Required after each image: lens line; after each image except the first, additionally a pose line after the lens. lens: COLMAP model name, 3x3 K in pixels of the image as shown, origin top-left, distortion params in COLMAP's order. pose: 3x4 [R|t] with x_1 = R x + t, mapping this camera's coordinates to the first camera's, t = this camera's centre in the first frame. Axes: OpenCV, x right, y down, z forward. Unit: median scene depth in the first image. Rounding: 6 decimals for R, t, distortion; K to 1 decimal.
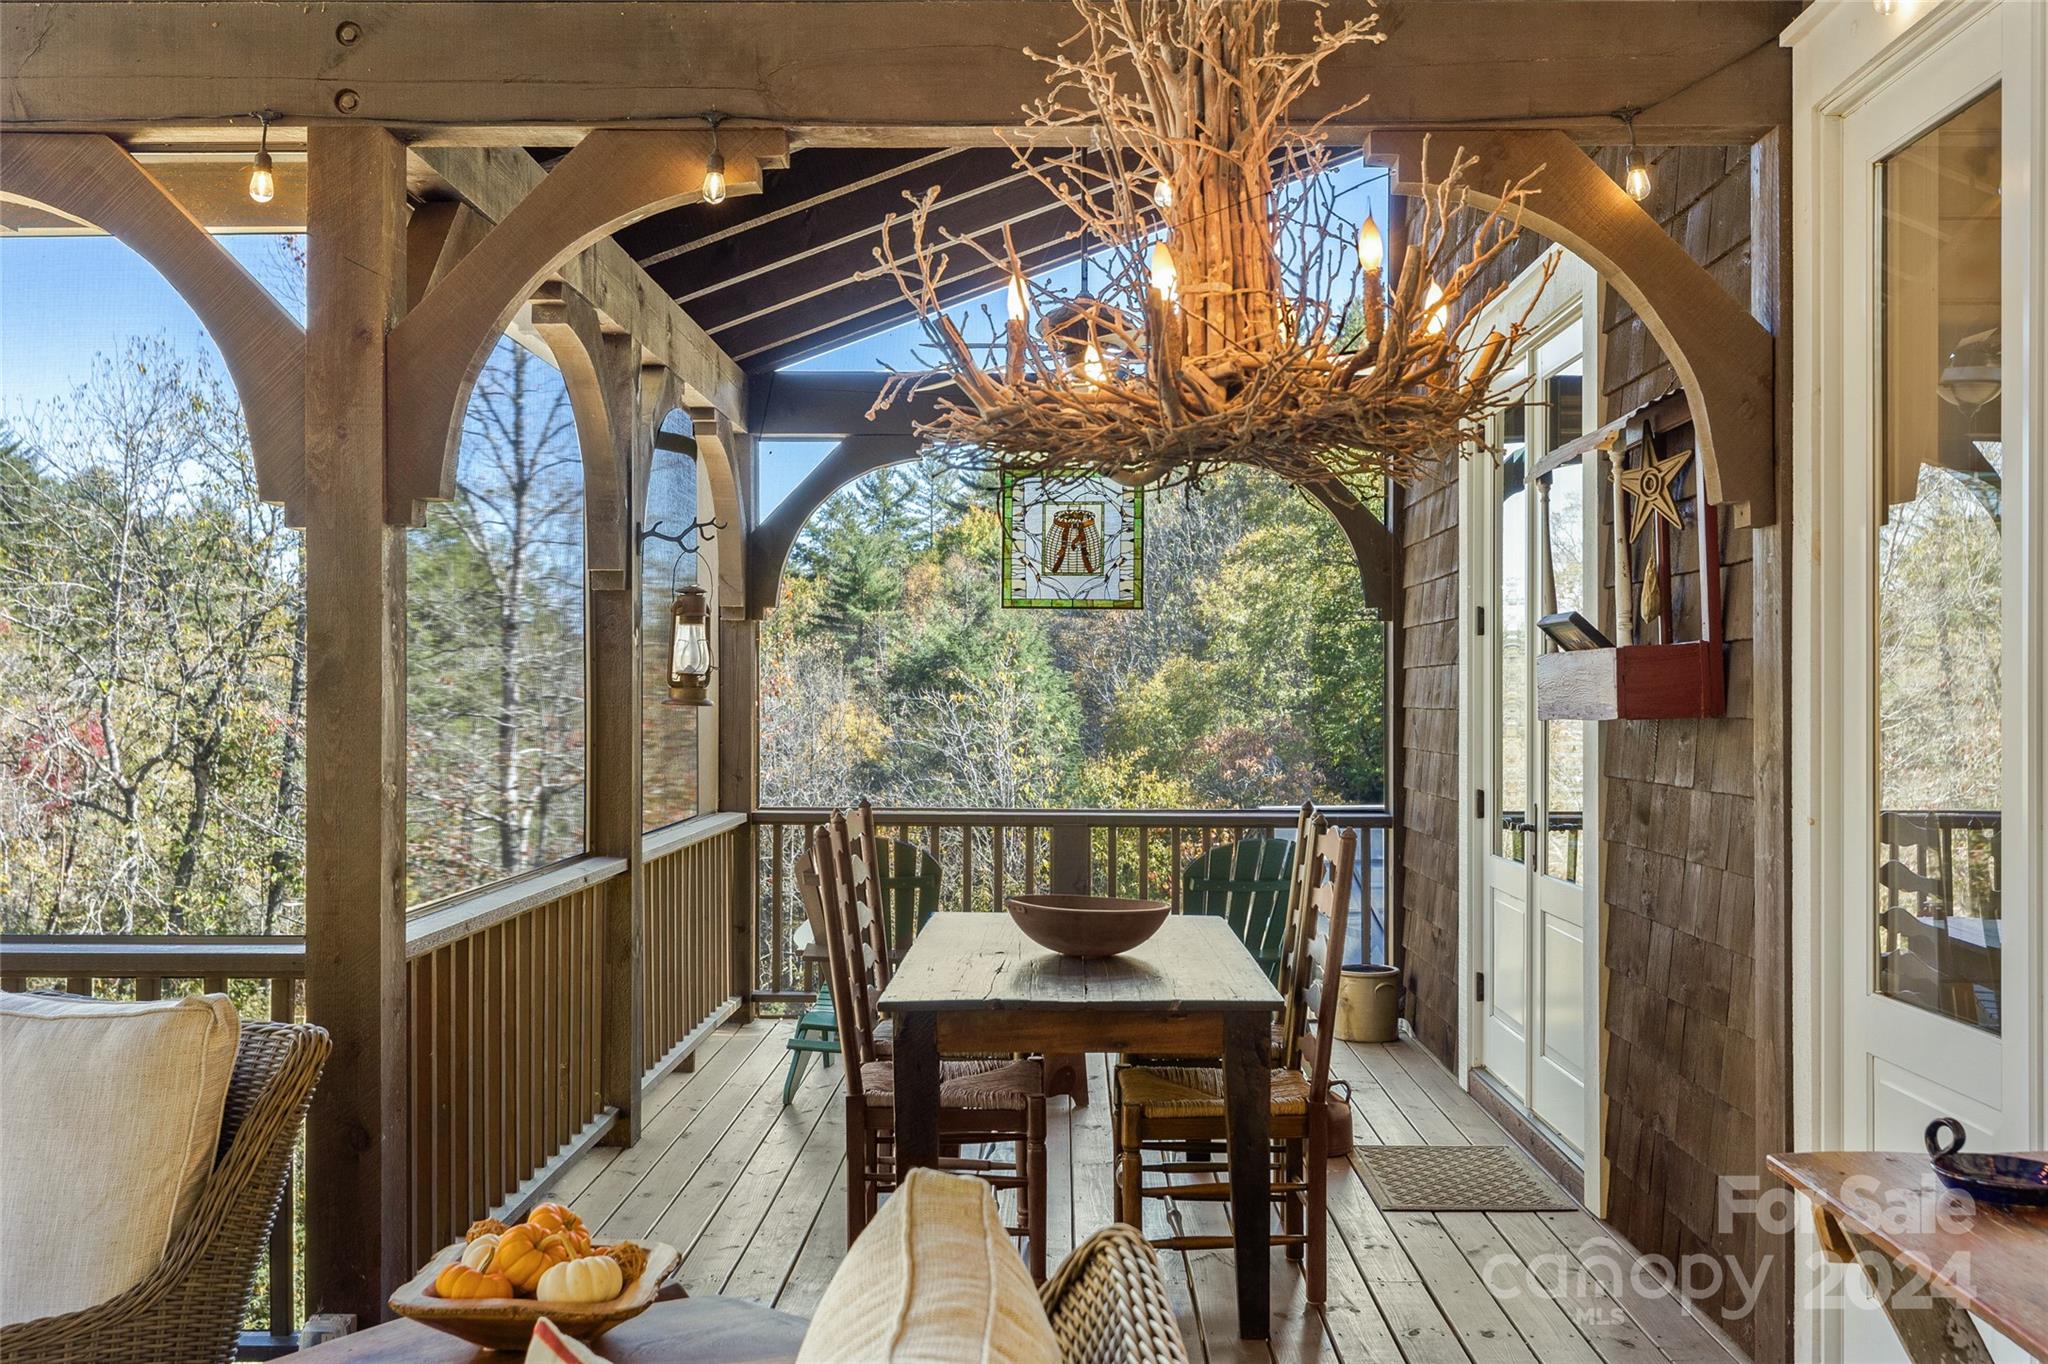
lens RADIAL K [[2041.5, 0, 1039.3], [0, 2041.5, 682.3], [0, 0, 1]] dist [0.002163, 0.000000]
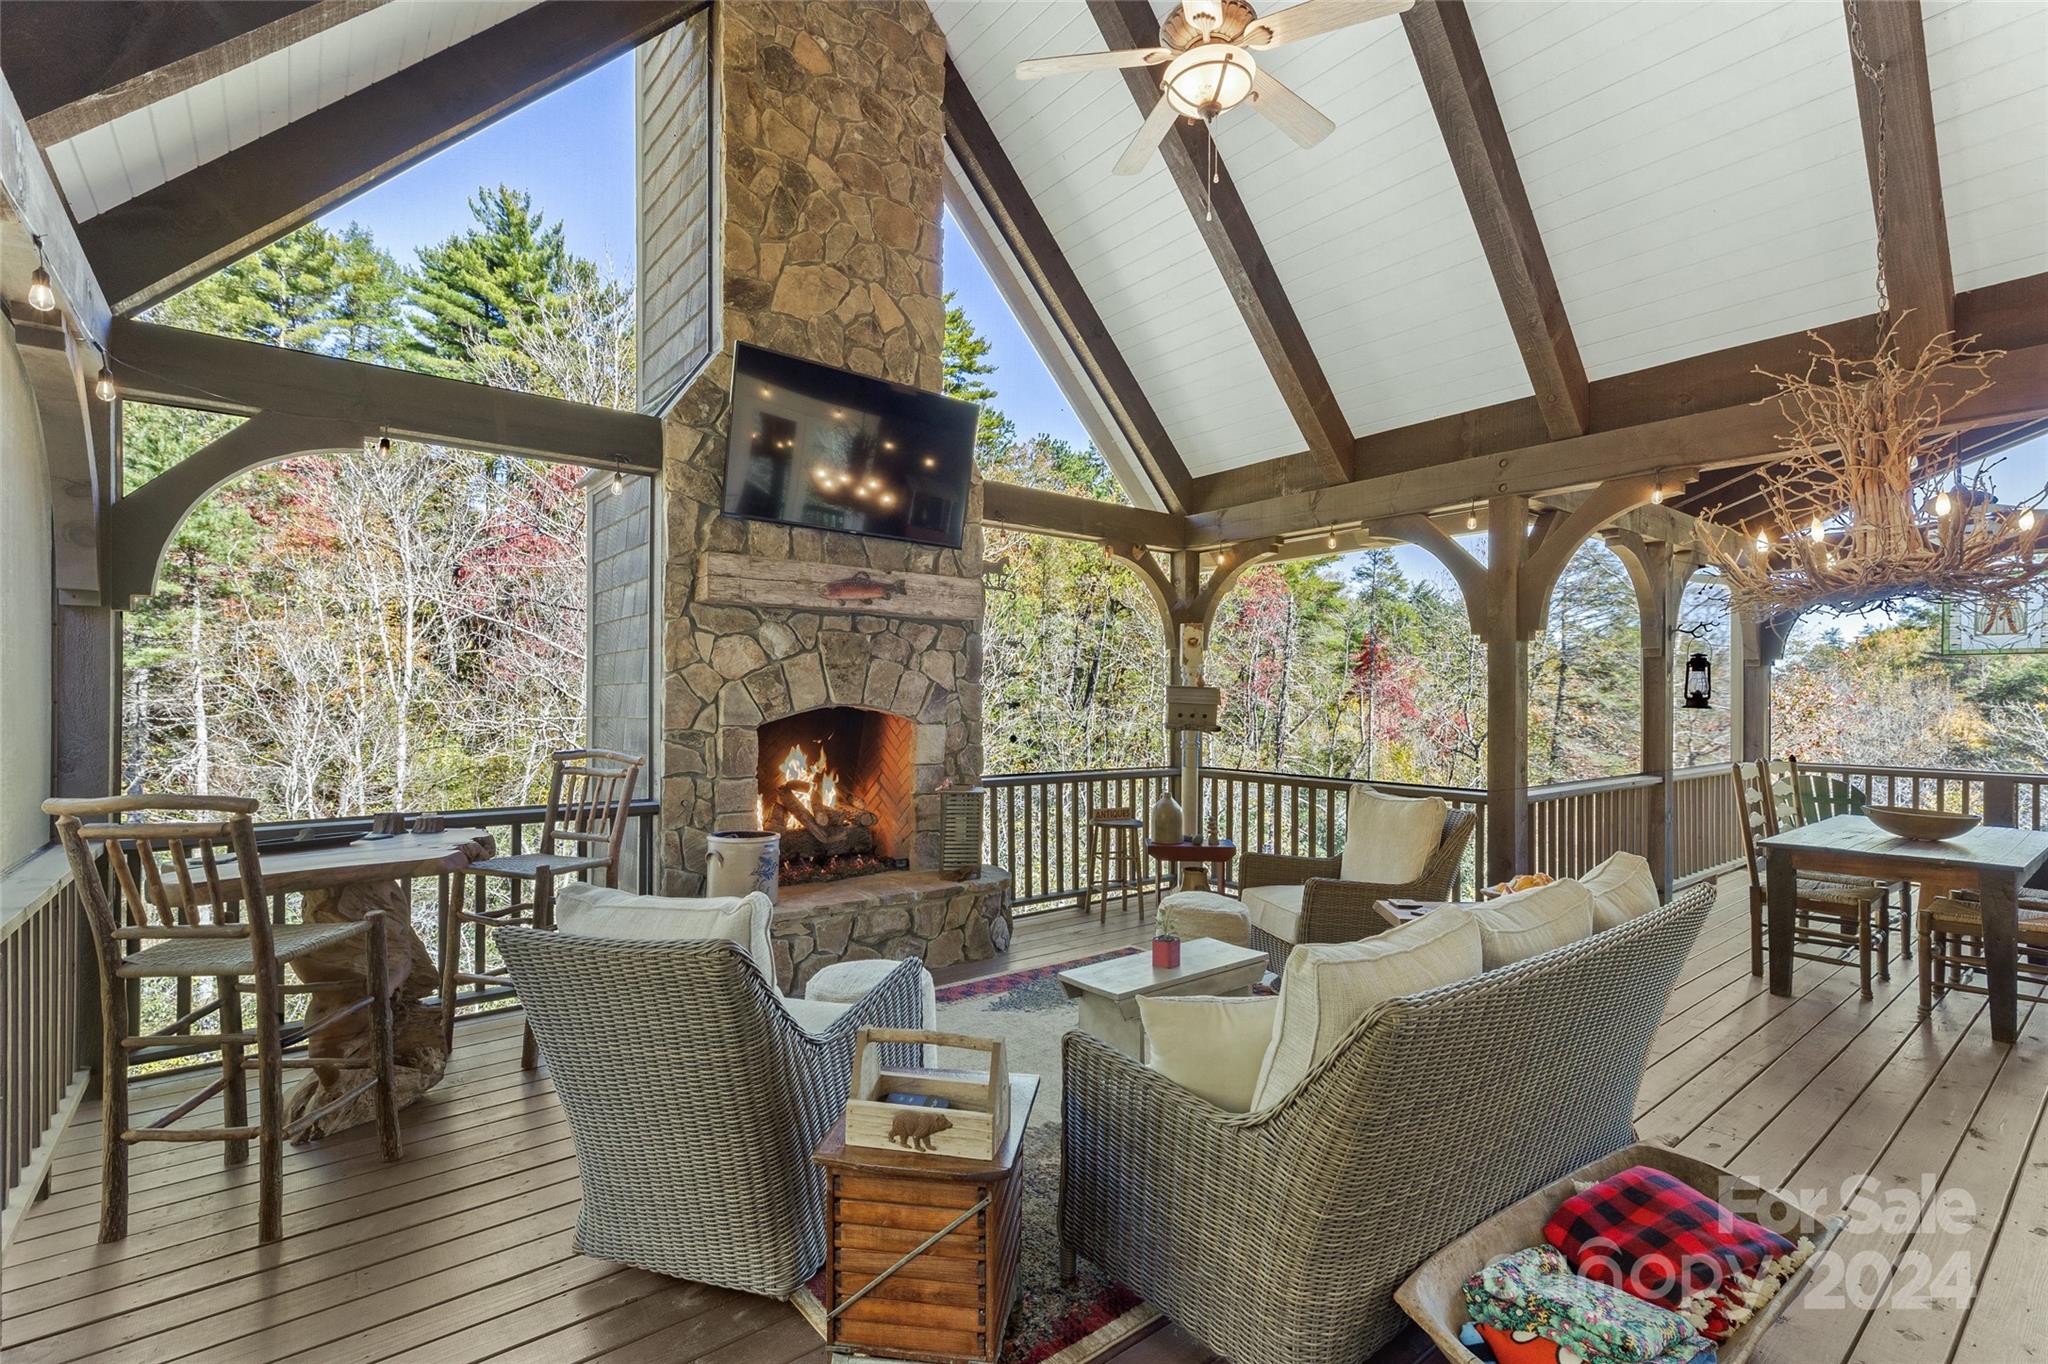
lens RADIAL K [[939.9, 0, 1024.4], [0, 939.9, 708.3], [0, 0, 1]] dist [0.004824, -0.001009]
pose [[0.644174, 0.008820, -0.764828, 0.209004], [0.001017, 0.999923, 0.012387, -0.002838], [0.764878, -0.008757, 0.644115, -0.301661]]
